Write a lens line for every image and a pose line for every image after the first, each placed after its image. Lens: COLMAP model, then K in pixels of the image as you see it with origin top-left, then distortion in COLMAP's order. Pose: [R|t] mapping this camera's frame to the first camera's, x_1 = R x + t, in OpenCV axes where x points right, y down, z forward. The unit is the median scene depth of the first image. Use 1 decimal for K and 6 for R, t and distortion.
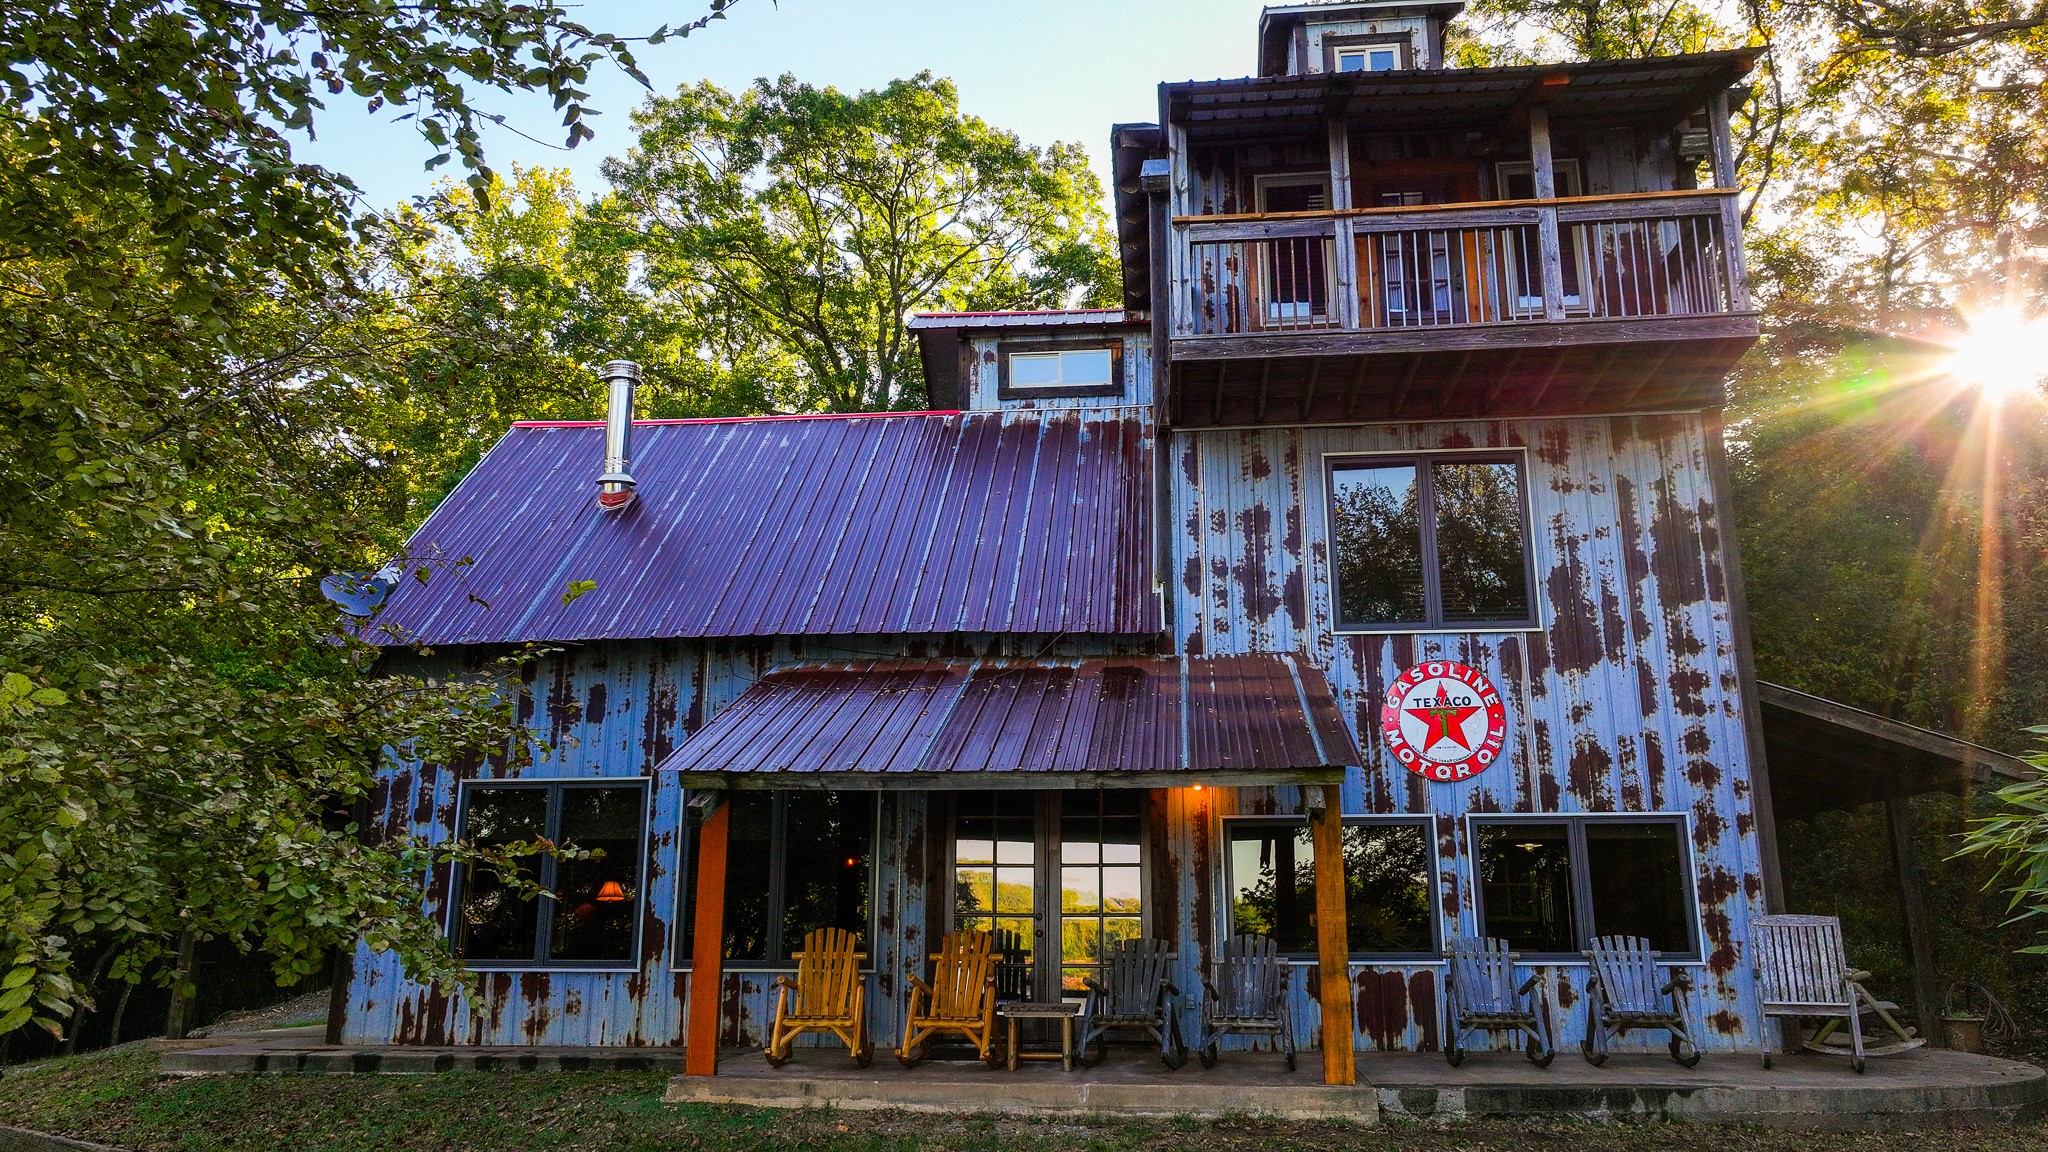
lens RADIAL K [[1430.0, 0, 1024.0], [0, 1430.0, 576.2], [0, 0, 1]] dist [0.000261, 0.003768]
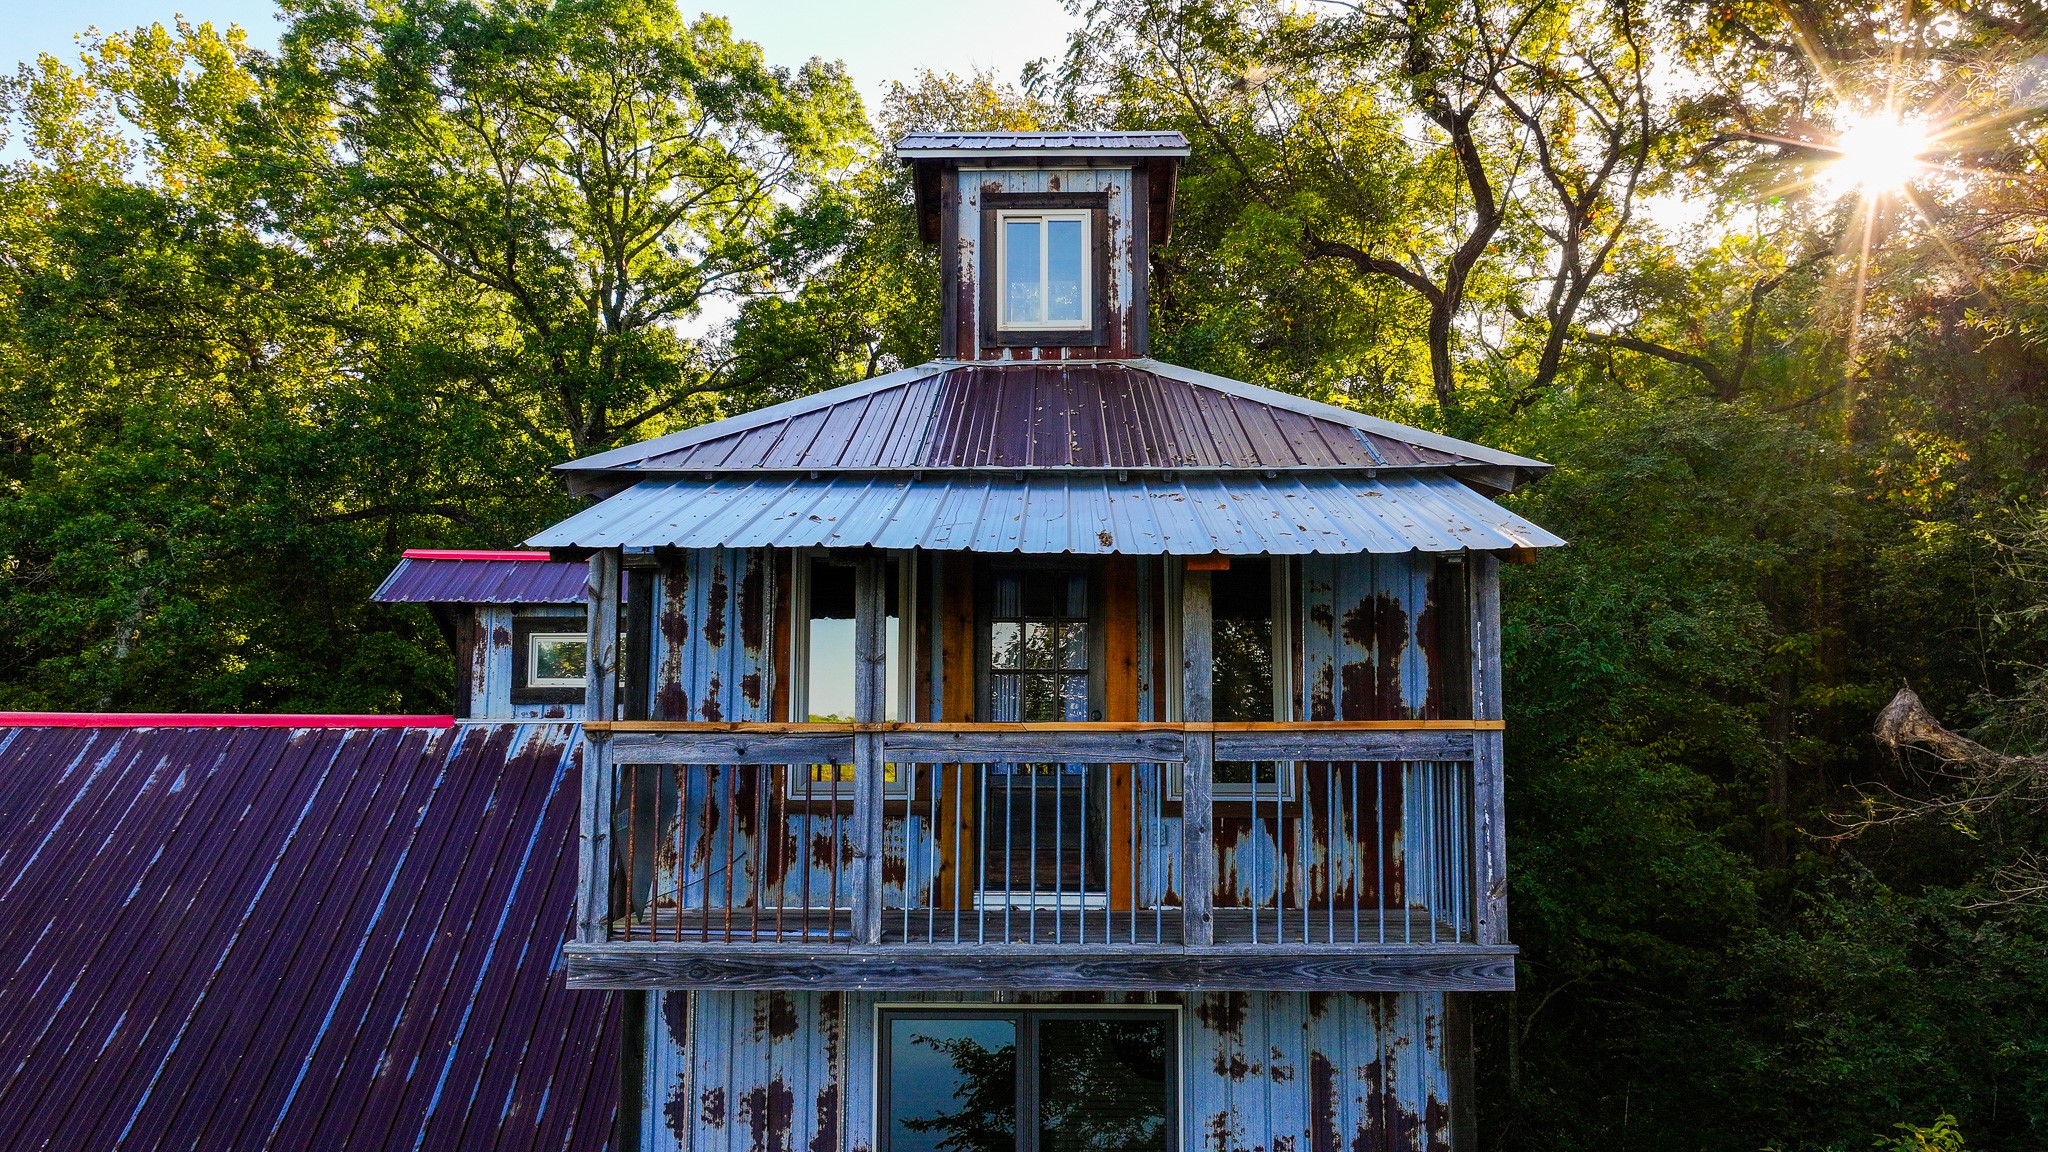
lens RADIAL K [[1430.0, 0, 1024.0], [0, 1430.0, 575.8], [0, 0, 1]] dist [0.000261, 0.003768]
pose [[0.995999, 0.010206, 0.088780, 0.214609], [-0.022790, 0.989617, 0.141911, -0.369134], [-0.086410, -0.143367, 0.985890, 0.379914]]
